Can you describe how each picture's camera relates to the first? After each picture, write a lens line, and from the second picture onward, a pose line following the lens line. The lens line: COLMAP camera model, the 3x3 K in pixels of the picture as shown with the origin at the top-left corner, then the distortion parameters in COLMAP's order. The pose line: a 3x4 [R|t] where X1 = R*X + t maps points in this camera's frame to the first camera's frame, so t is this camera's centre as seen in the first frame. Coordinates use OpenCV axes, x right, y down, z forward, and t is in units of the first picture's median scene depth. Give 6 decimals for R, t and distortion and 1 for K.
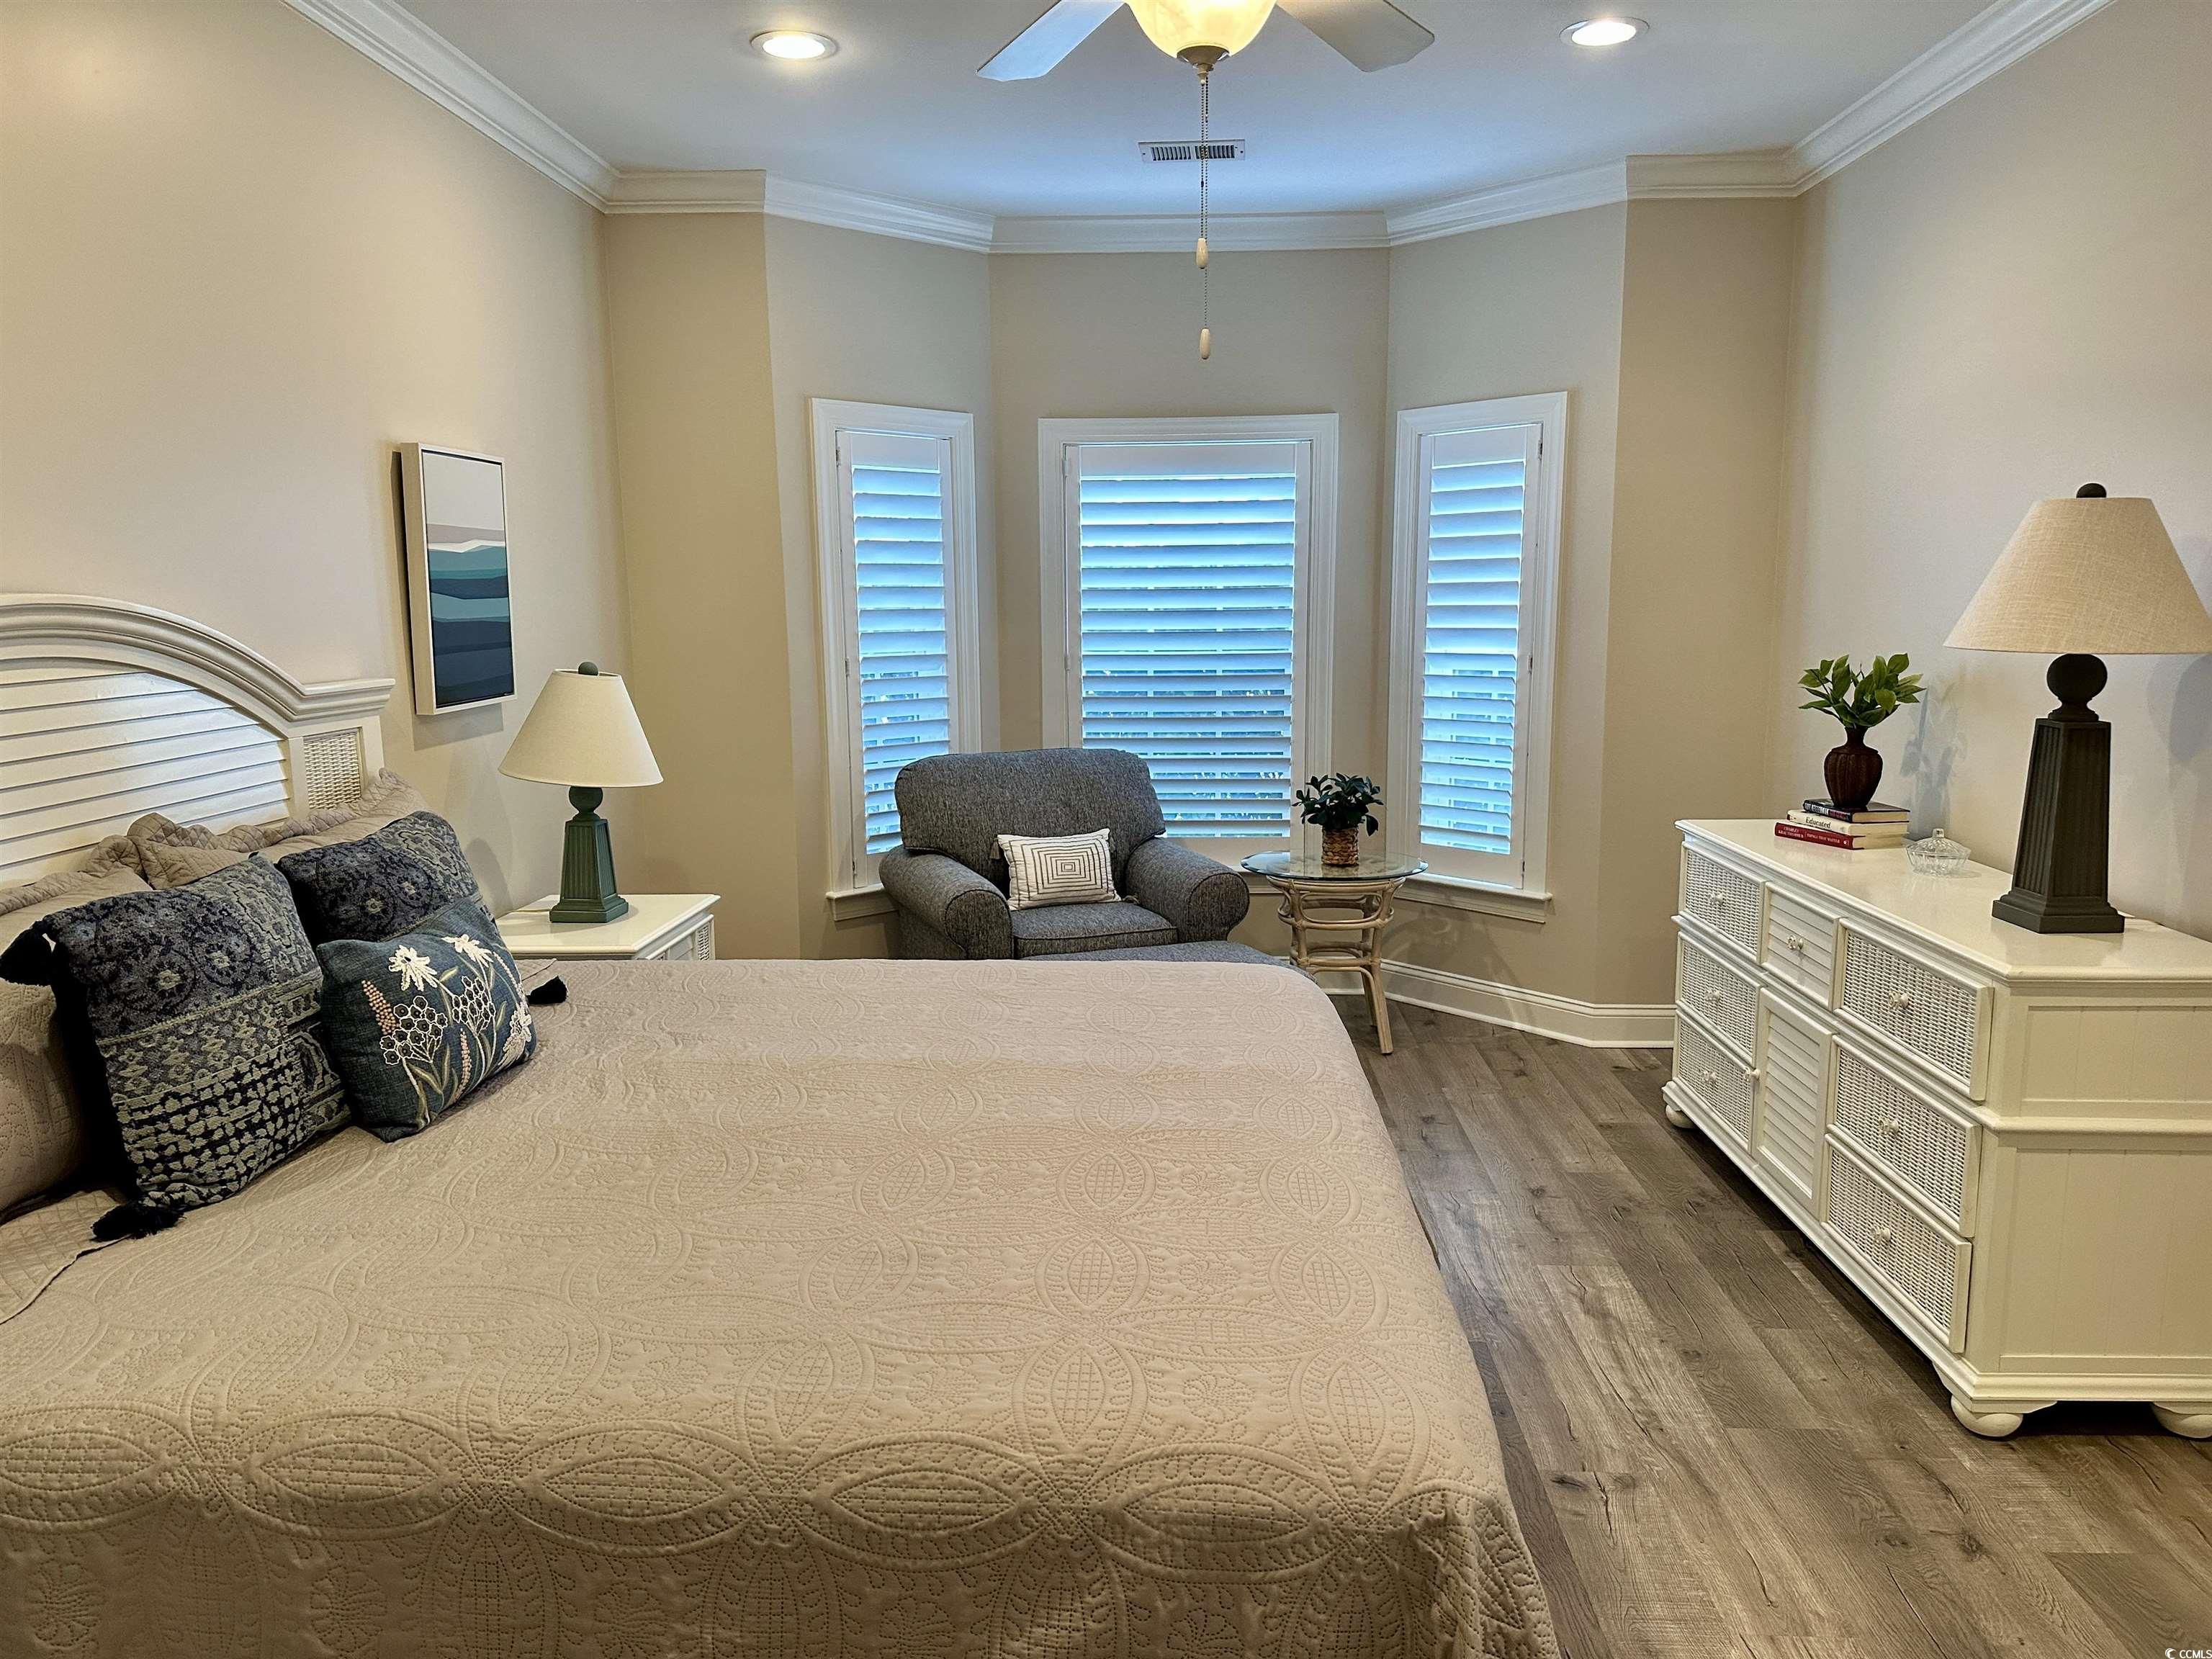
lens RADIAL K [[1552.9, 0, 1110.3], [0, 1552.9, 845.0], [0, 0, 1]] dist [0.065332, -0.089962]
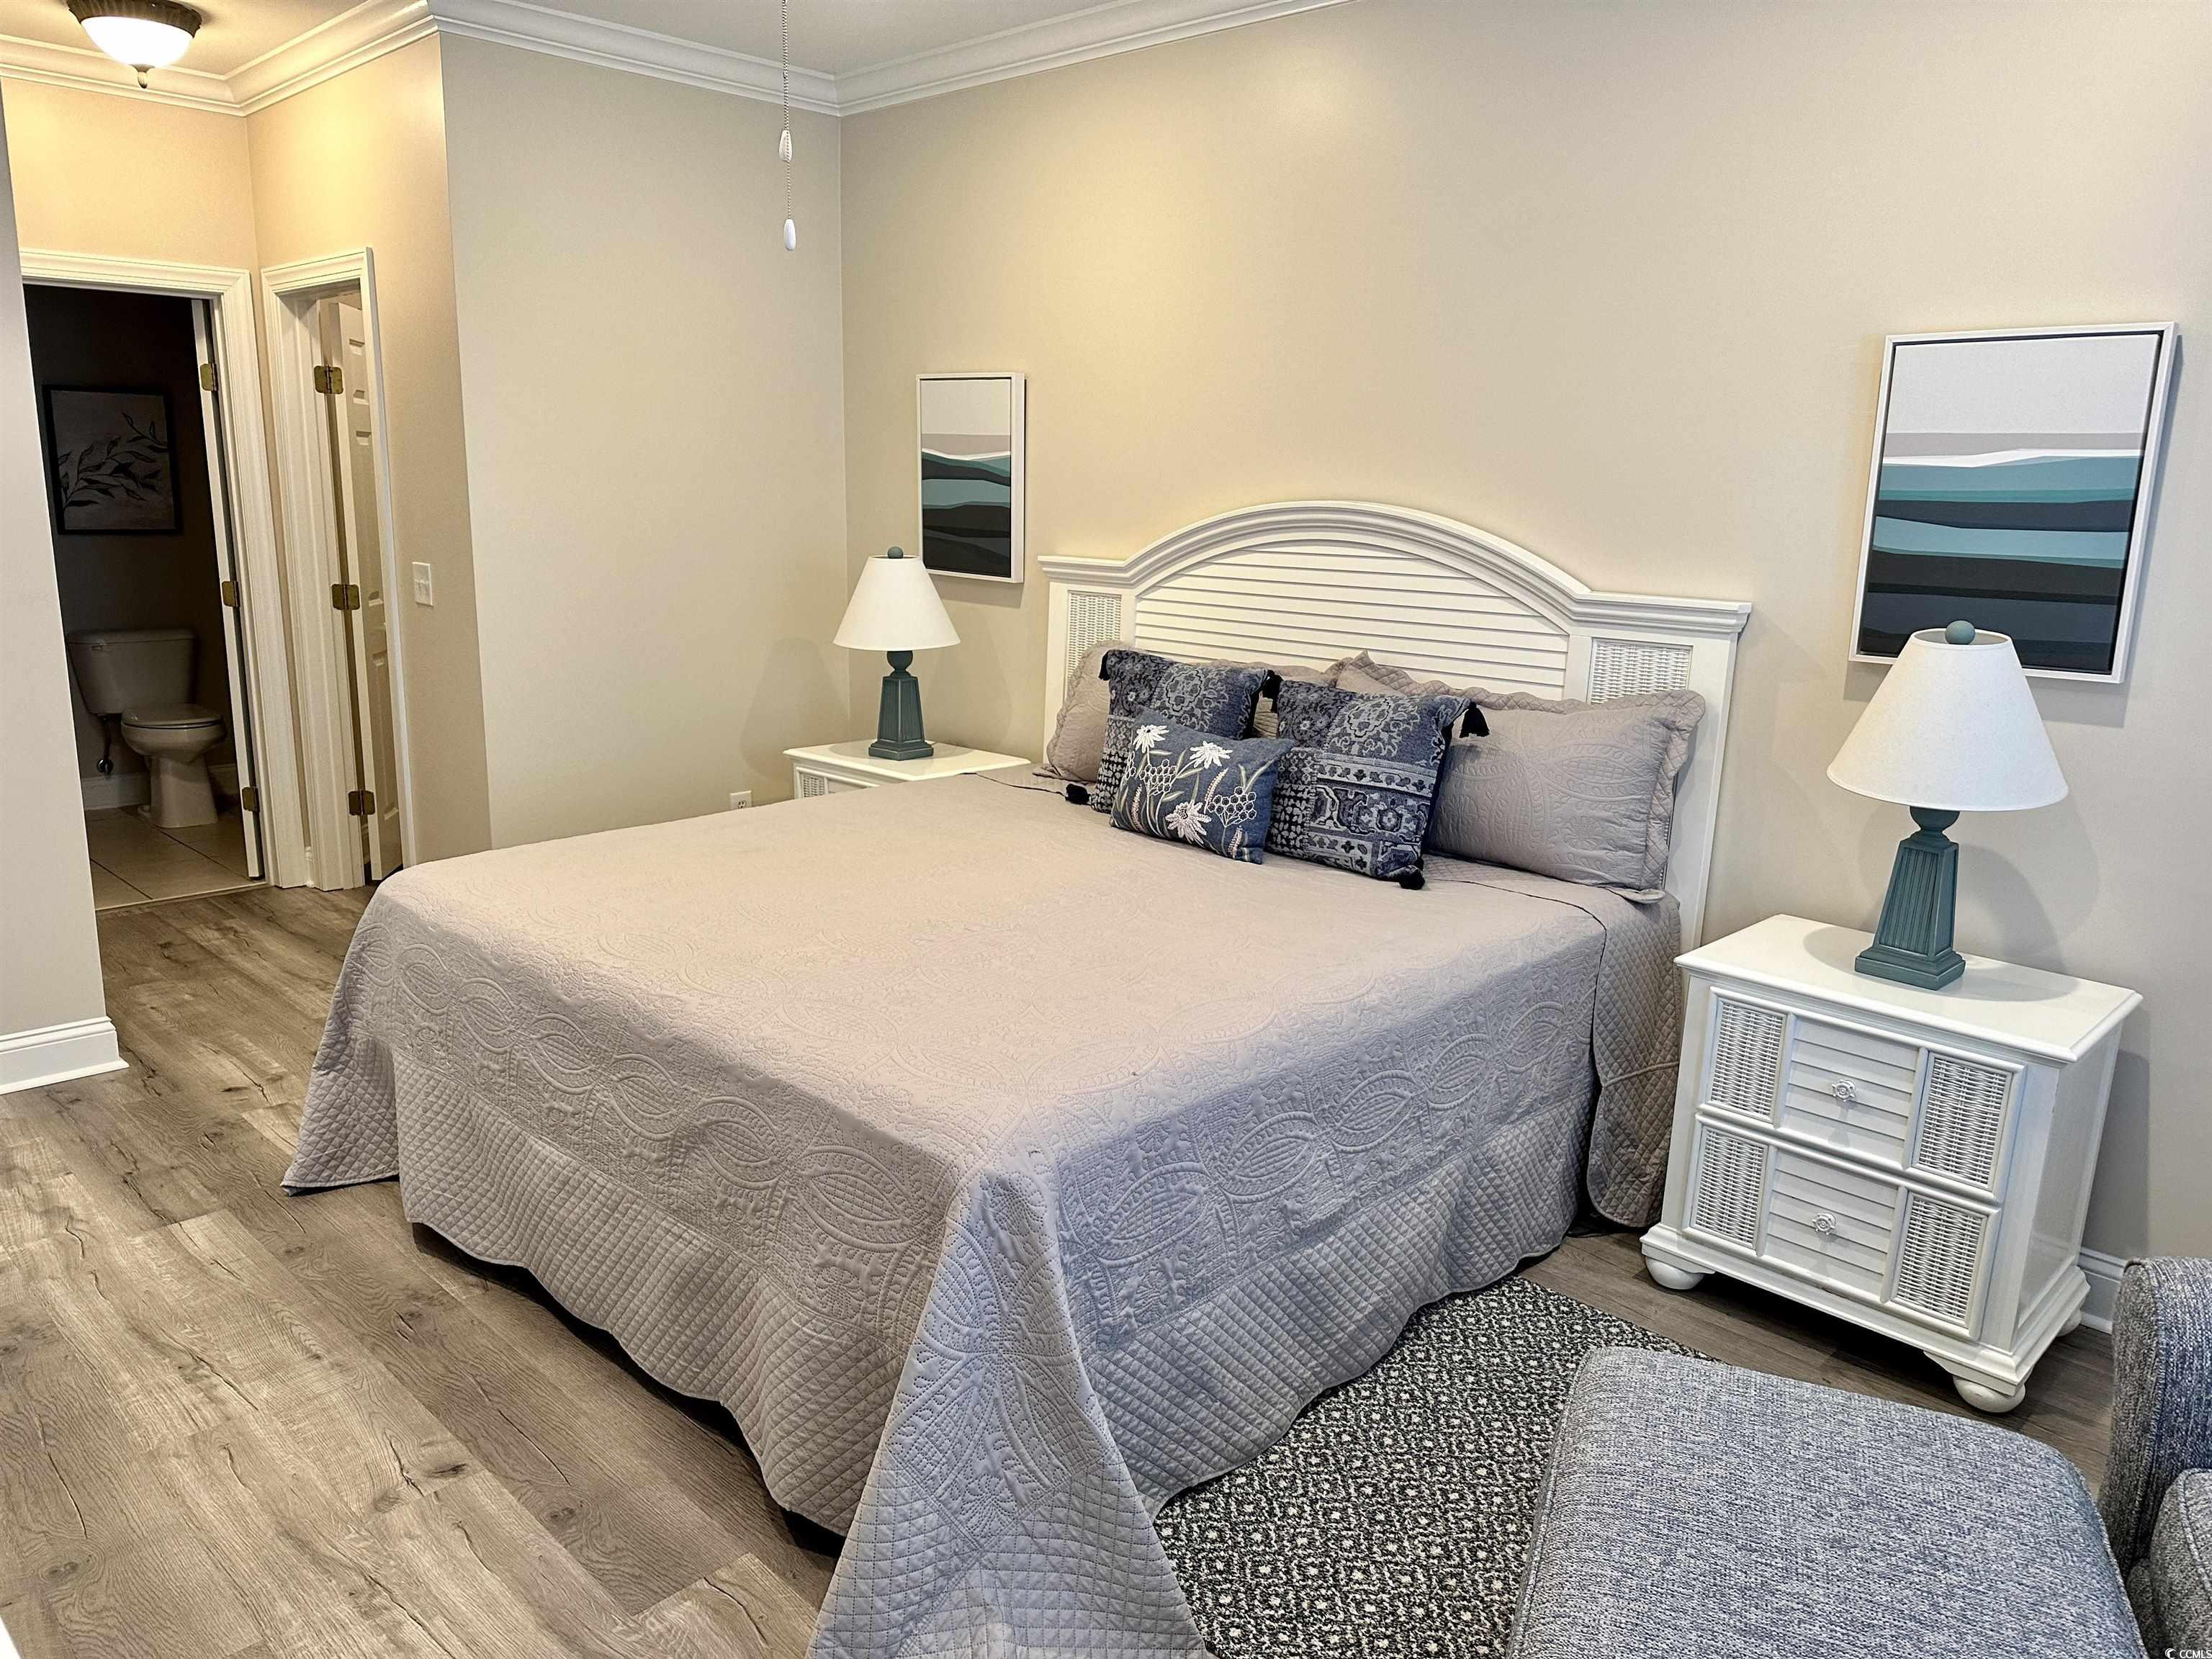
lens RADIAL K [[1552.9, 0, 1110.3], [0, 1552.9, 845.0], [0, 0, 1]] dist [0.065332, -0.089962]
pose [[-0.673625, 0.148234, -0.724055, 0.606607], [-0.148265, 0.932660, 0.328880, -0.271124], [0.724049, 0.328894, -0.606286, 1.624551]]
